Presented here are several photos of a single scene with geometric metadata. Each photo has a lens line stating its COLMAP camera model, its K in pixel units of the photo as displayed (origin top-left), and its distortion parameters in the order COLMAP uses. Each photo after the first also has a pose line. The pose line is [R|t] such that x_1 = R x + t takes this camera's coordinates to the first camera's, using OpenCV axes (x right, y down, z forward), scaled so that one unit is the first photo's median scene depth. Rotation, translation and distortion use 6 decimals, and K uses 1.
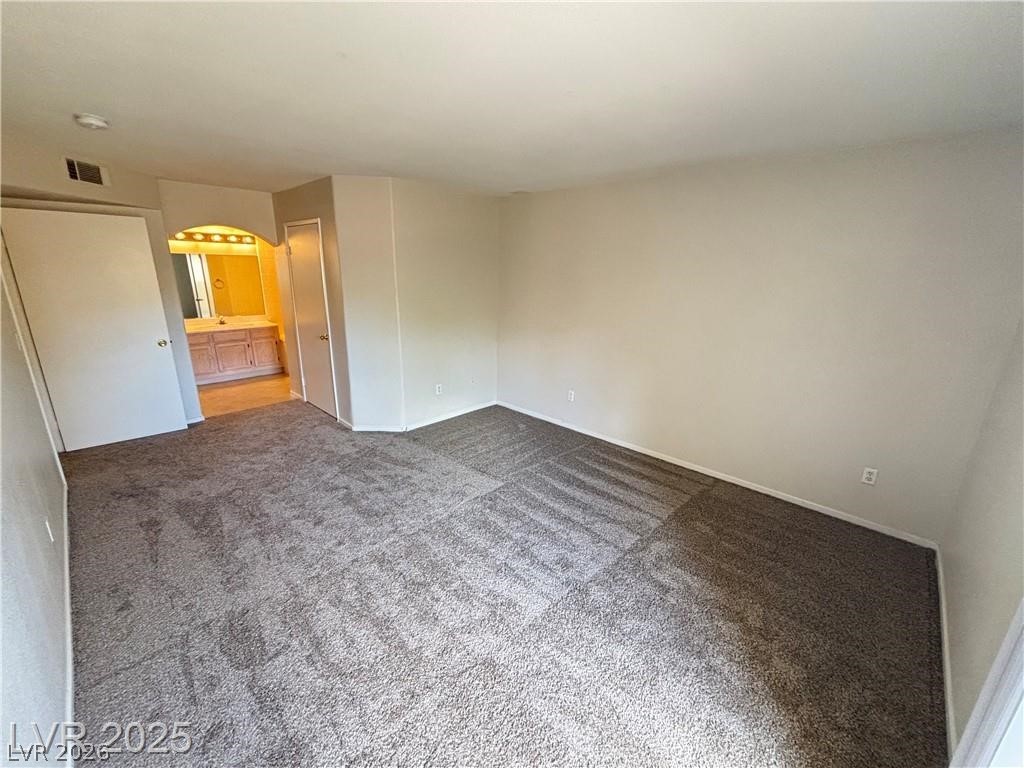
lens RADIAL K [[413.4, 0, 511.4], [0, 413.4, 384.1], [0, 0, 1]] dist [-0.001779, 0.000770]
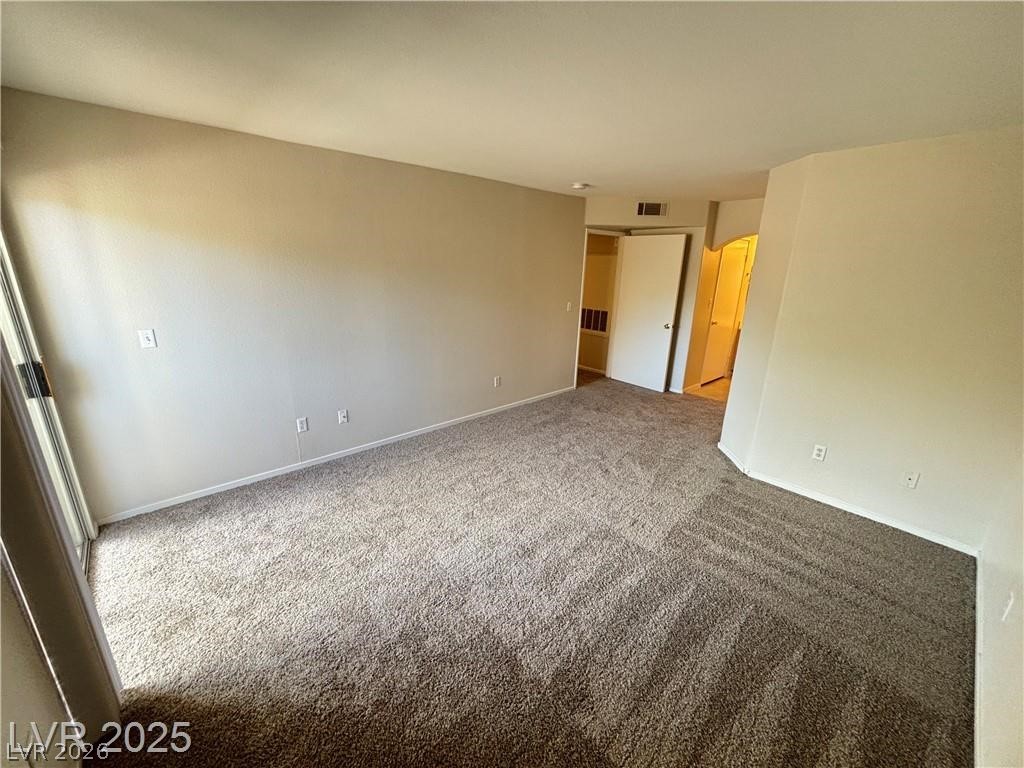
lens RADIAL K [[413.4, 0, 512.0], [0, 413.4, 387.0], [0, 0, 1]] dist [-0.001779, 0.000770]
pose [[-0.075989, 0.268792, -0.960196, 0.680058], [-0.294788, 0.913878, 0.279155, -0.177942], [0.952537, 0.304267, 0.009791, 0.682074]]
